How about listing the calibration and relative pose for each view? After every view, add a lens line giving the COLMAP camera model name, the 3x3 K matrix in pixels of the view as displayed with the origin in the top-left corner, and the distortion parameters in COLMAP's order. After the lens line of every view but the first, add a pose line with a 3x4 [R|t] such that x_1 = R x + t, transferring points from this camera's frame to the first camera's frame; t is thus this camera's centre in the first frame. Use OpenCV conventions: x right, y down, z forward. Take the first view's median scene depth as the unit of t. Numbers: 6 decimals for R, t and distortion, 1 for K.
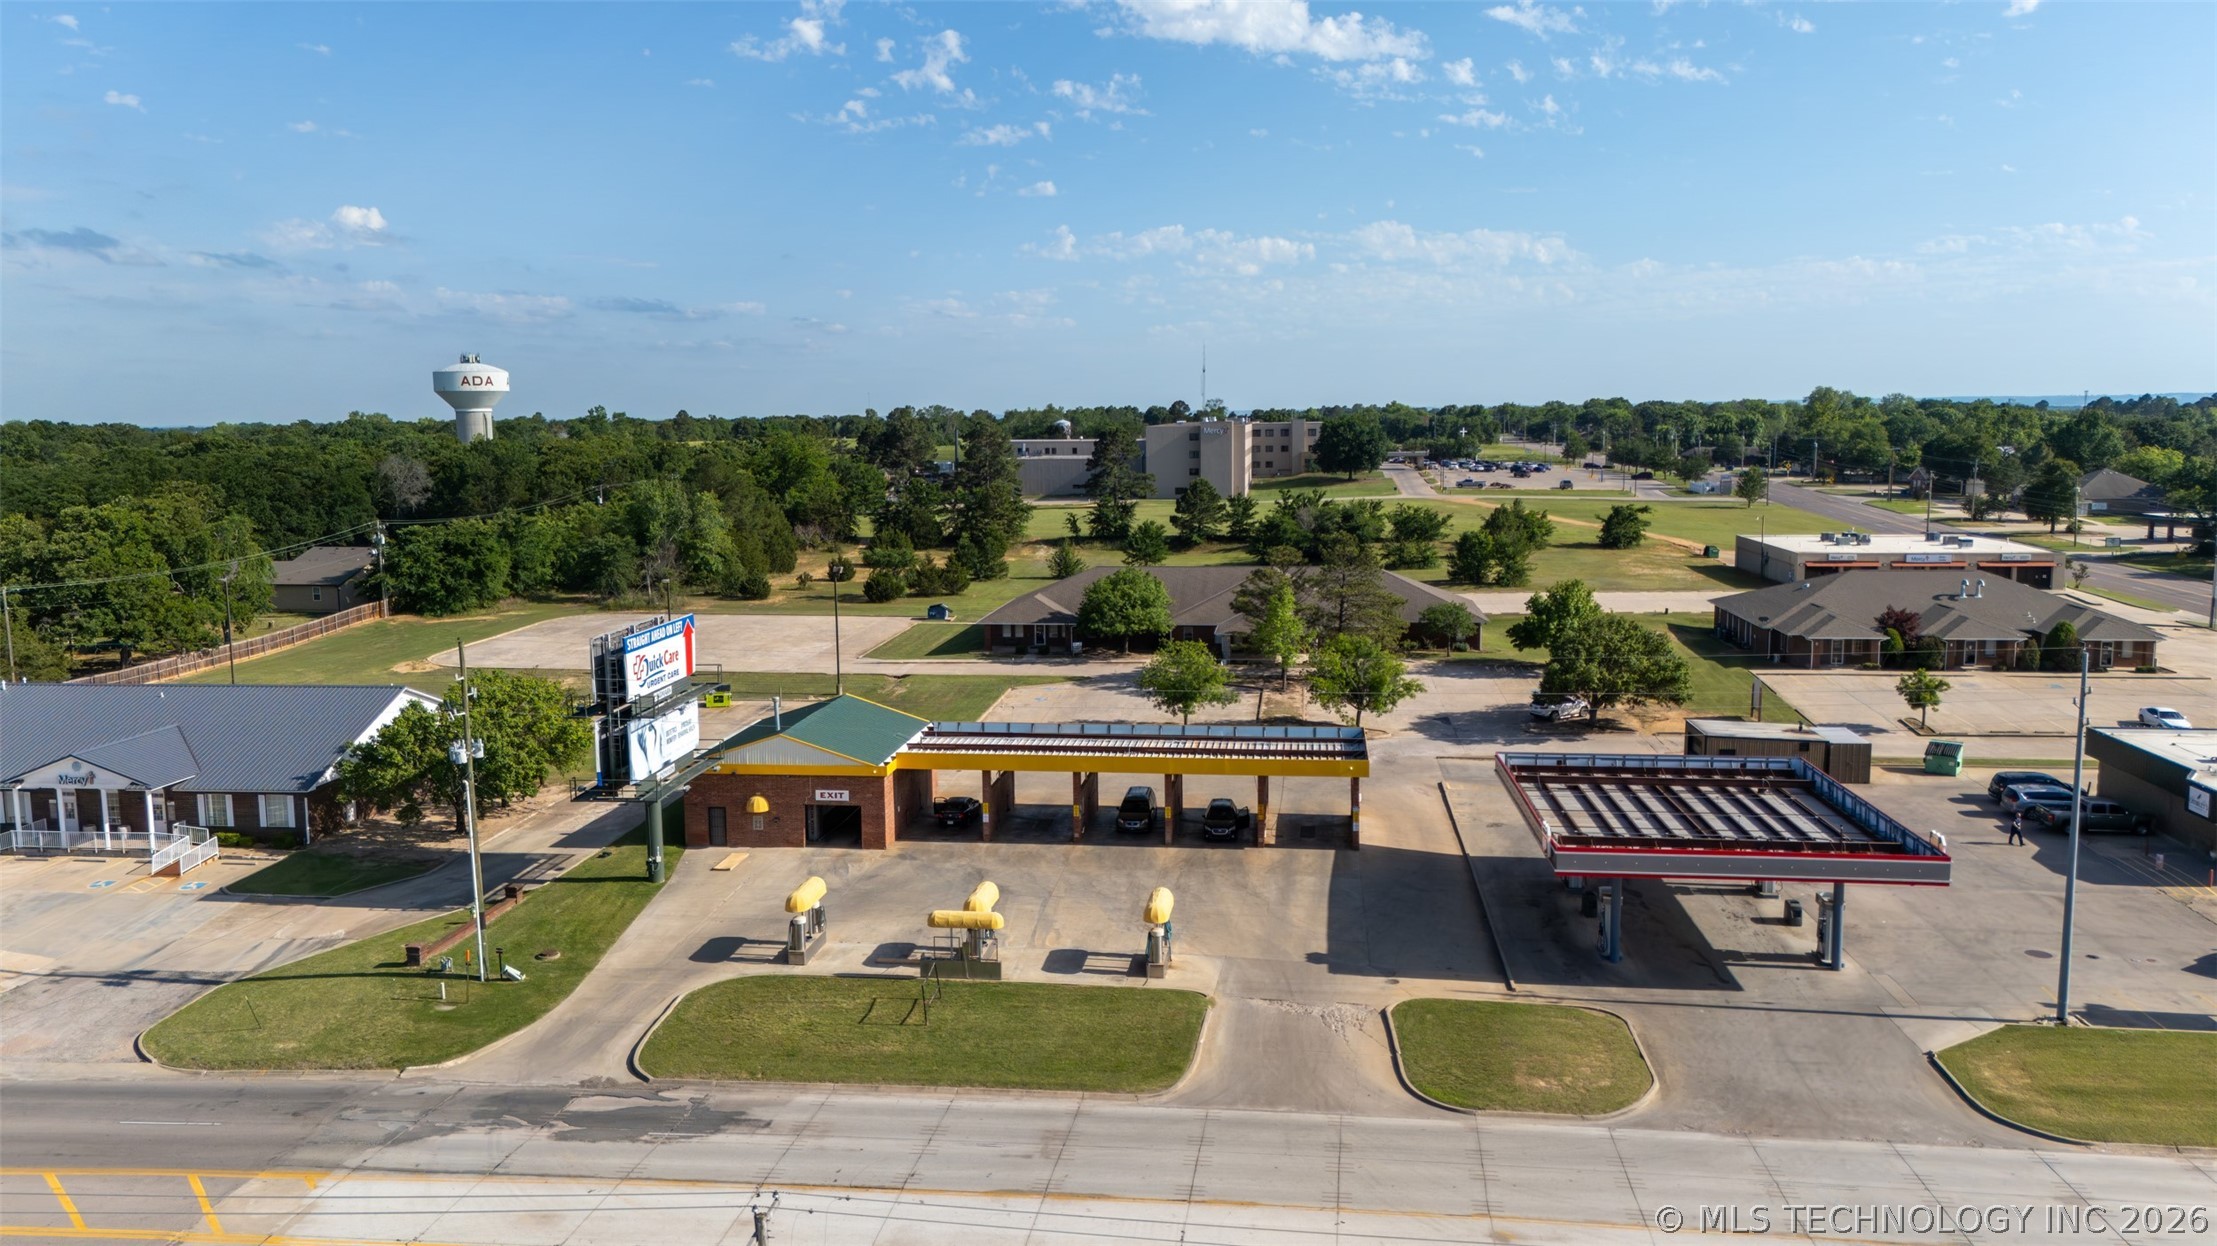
lens RADIAL K [[1629.9, 0, 1115.7], [0, 1629.9, 631.2], [0, 0, 1]] dist [0.077460, -0.074716]
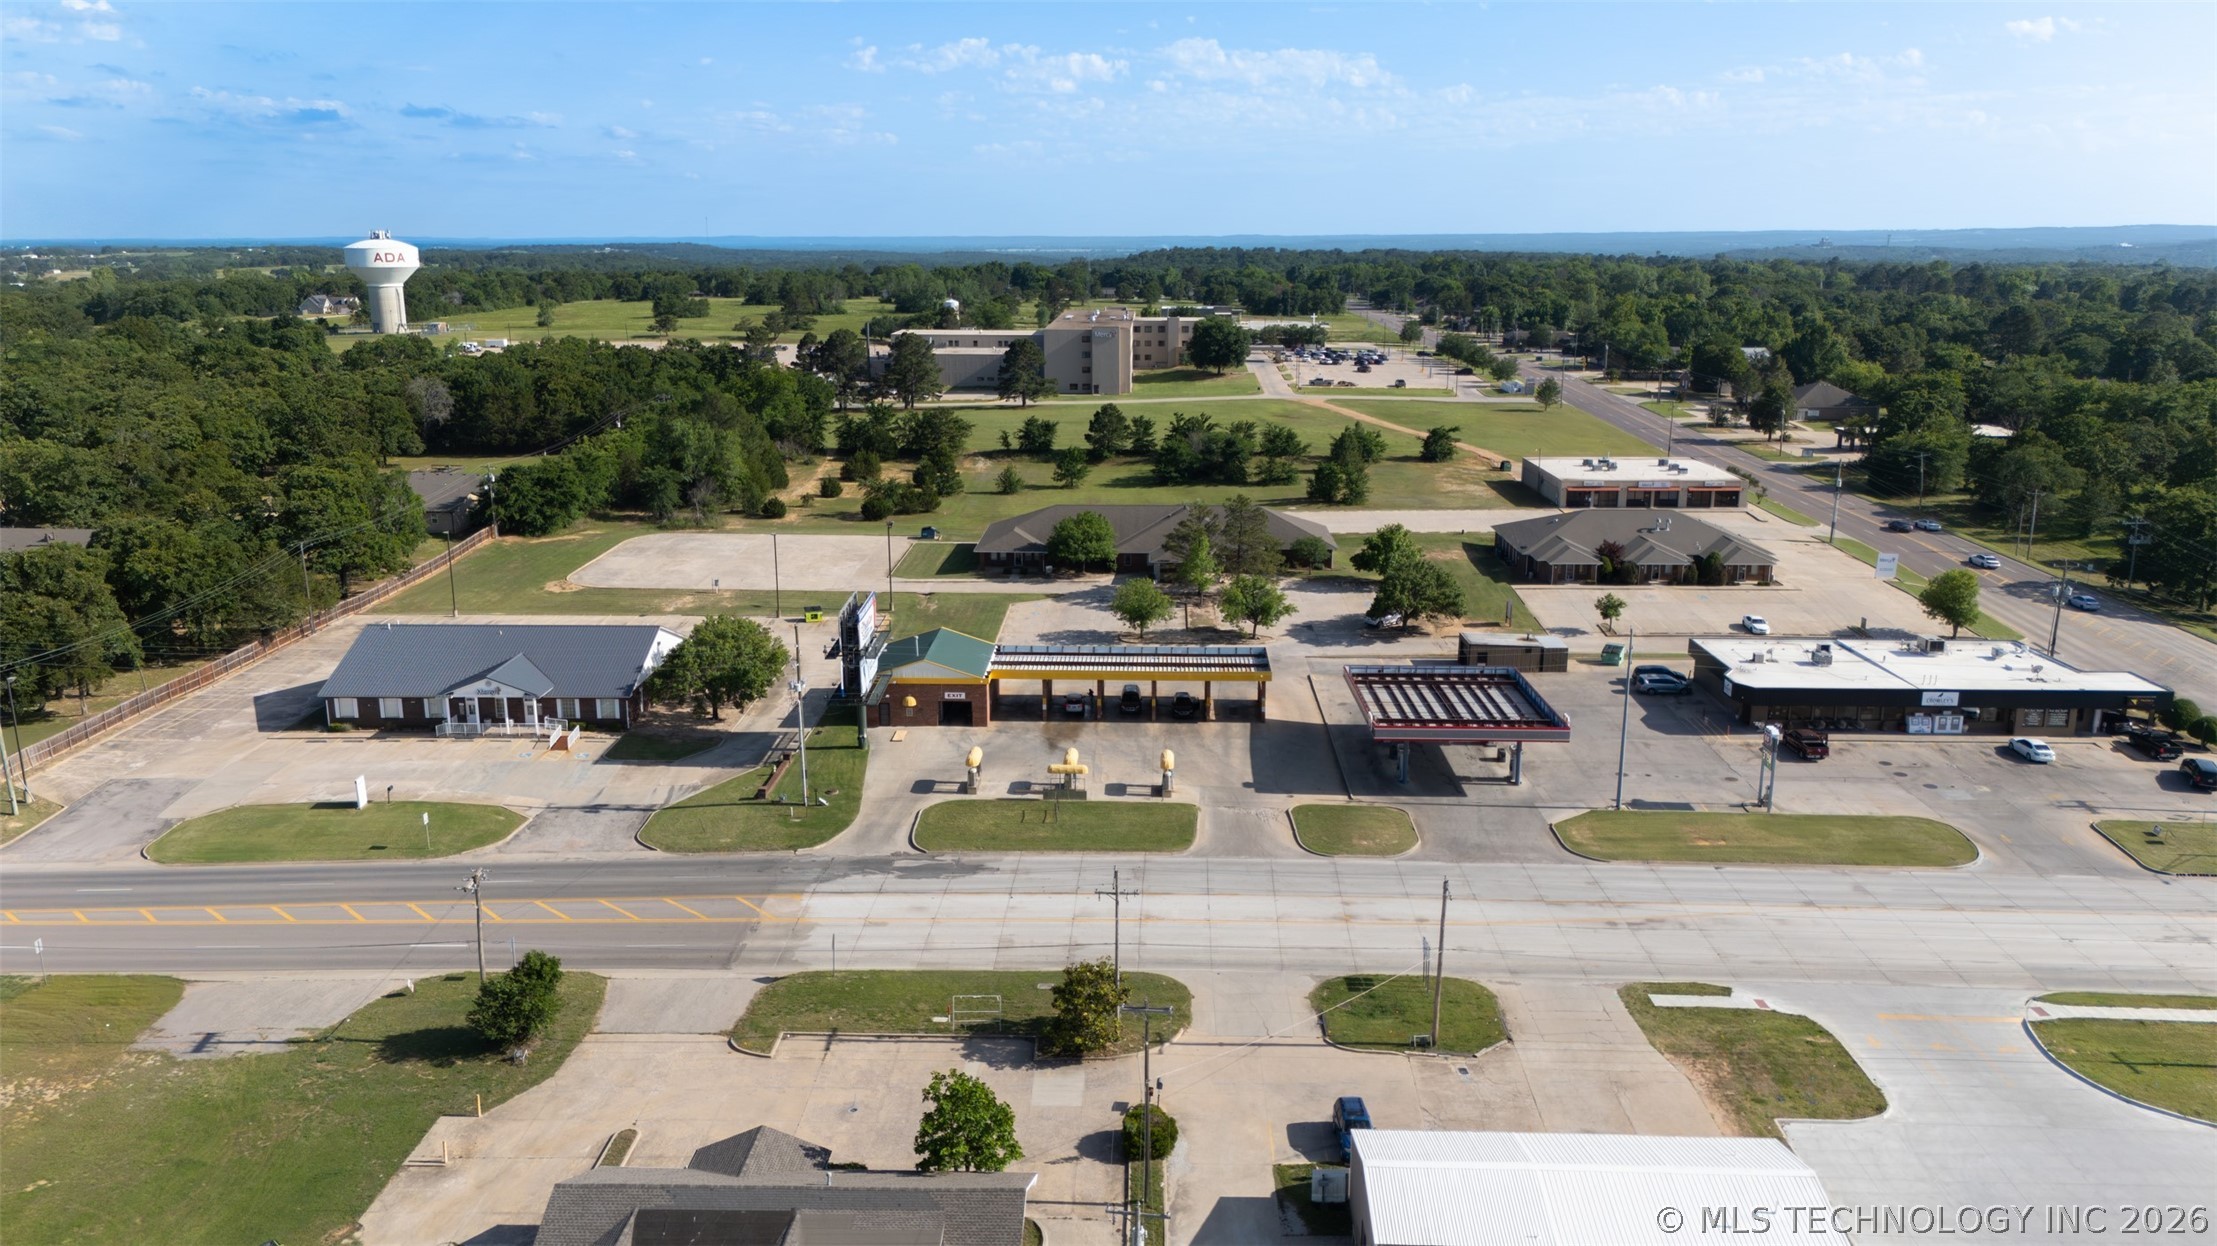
lens RADIAL K [[1625.8, 0, 1108.5], [0, 1625.8, 623.0], [0, 0, 1]] dist [0.107904, -0.127353]
pose [[0.996056, -0.012241, 0.087880, -0.164545], [0.003500, 0.995088, 0.098929, -0.140492], [-0.088660, -0.098231, 0.991206, -0.673736]]
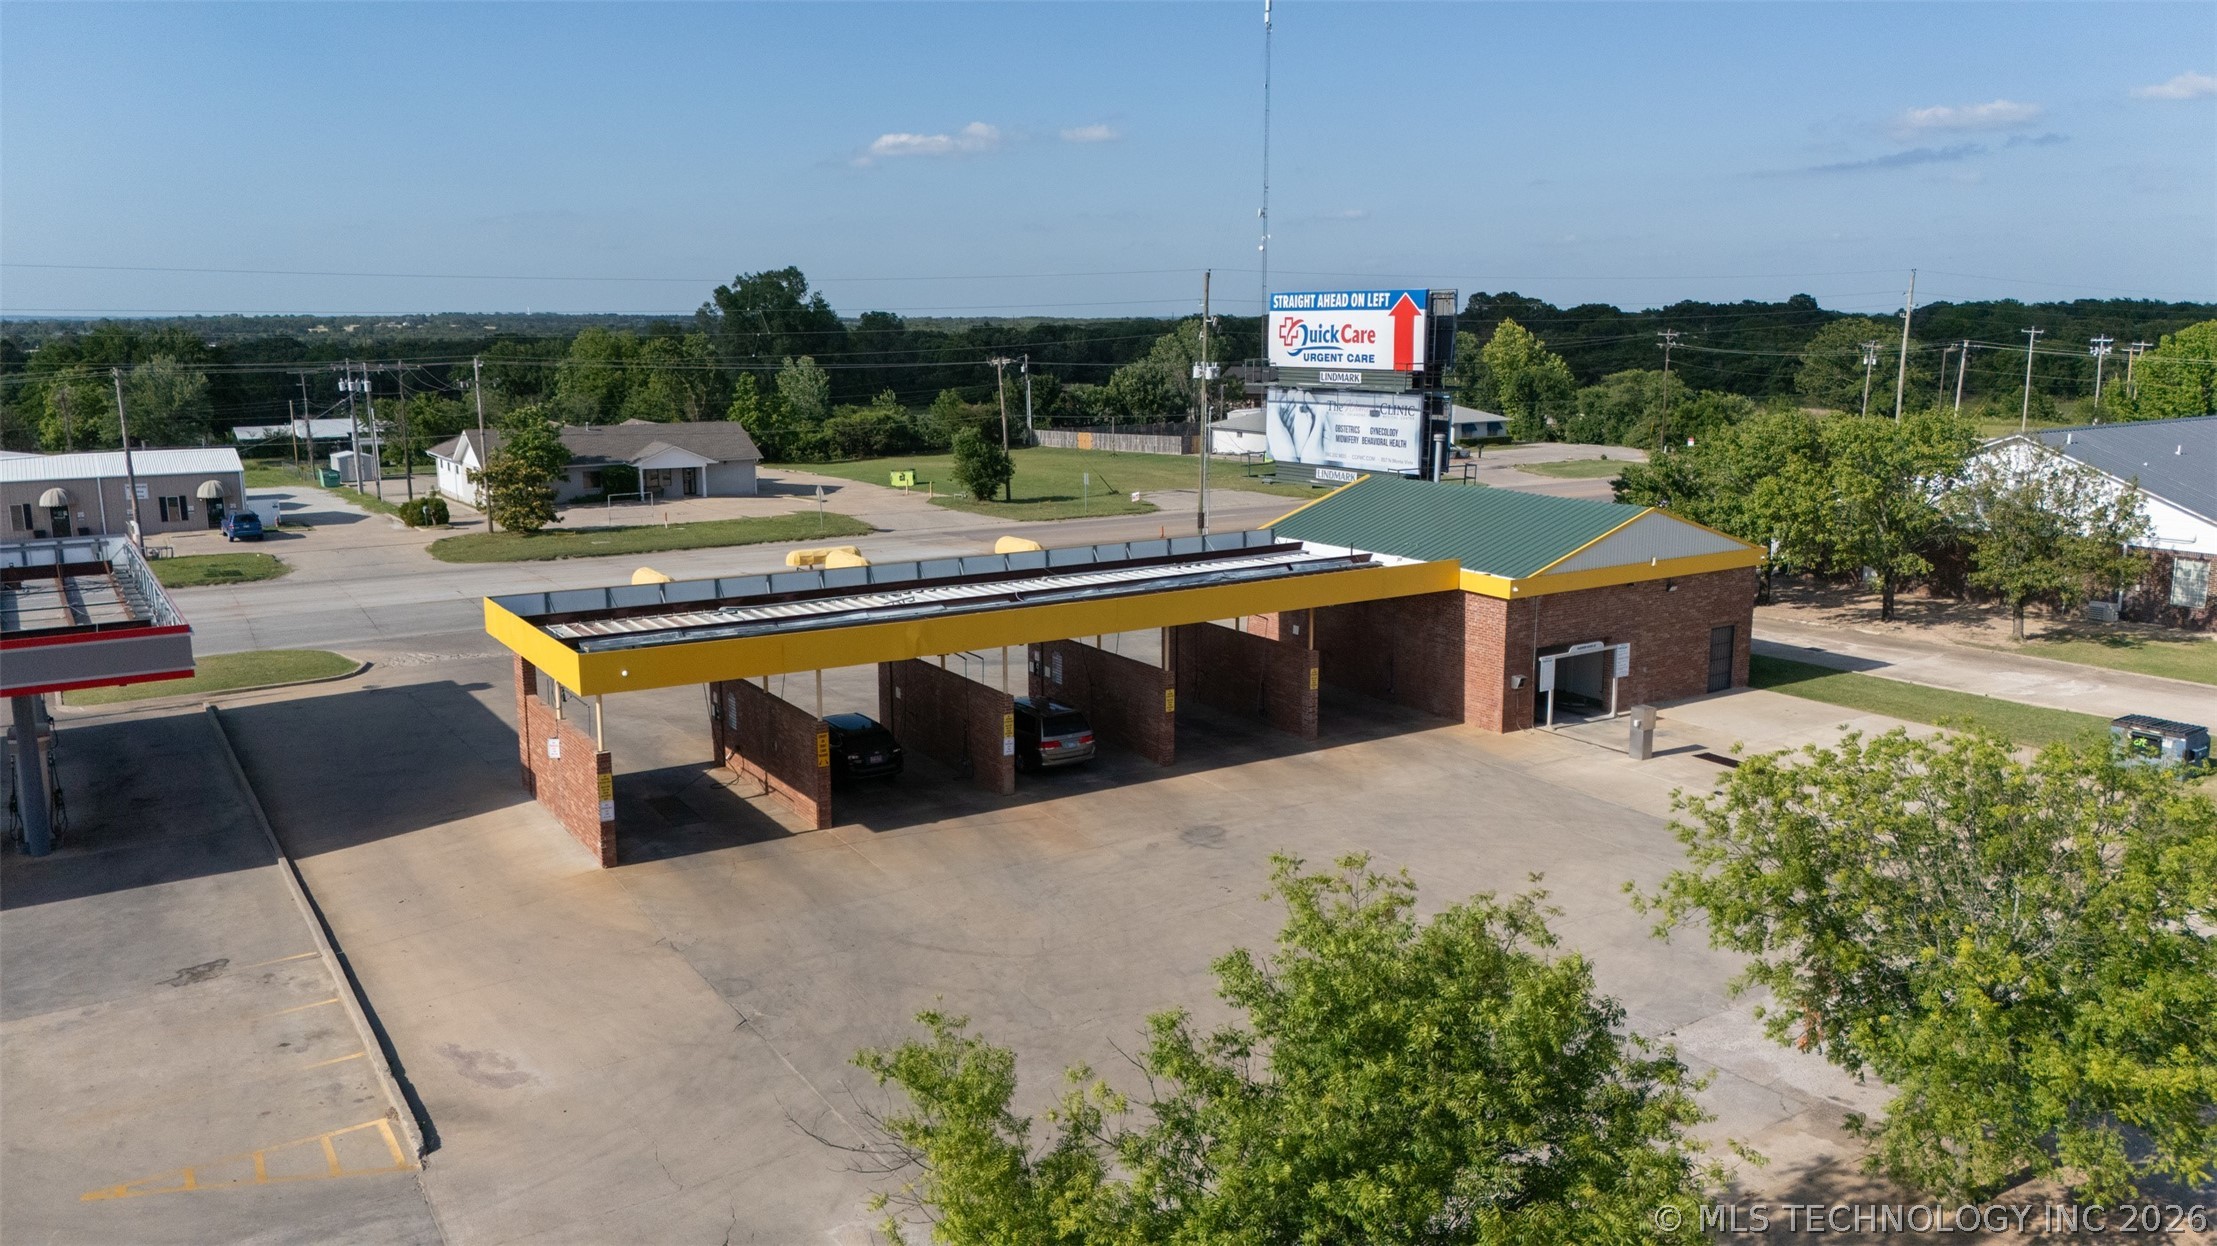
lens RADIAL K [[1629.9, 0, 1115.7], [0, 1629.9, 631.2], [0, 0, 1]] dist [0.077460, -0.074716]
pose [[-0.769060, 0.135904, -0.624561, 0.315375], [-0.074464, 0.951430, 0.298723, -0.072001], [0.634824, 0.276243, -0.721587, 1.462023]]
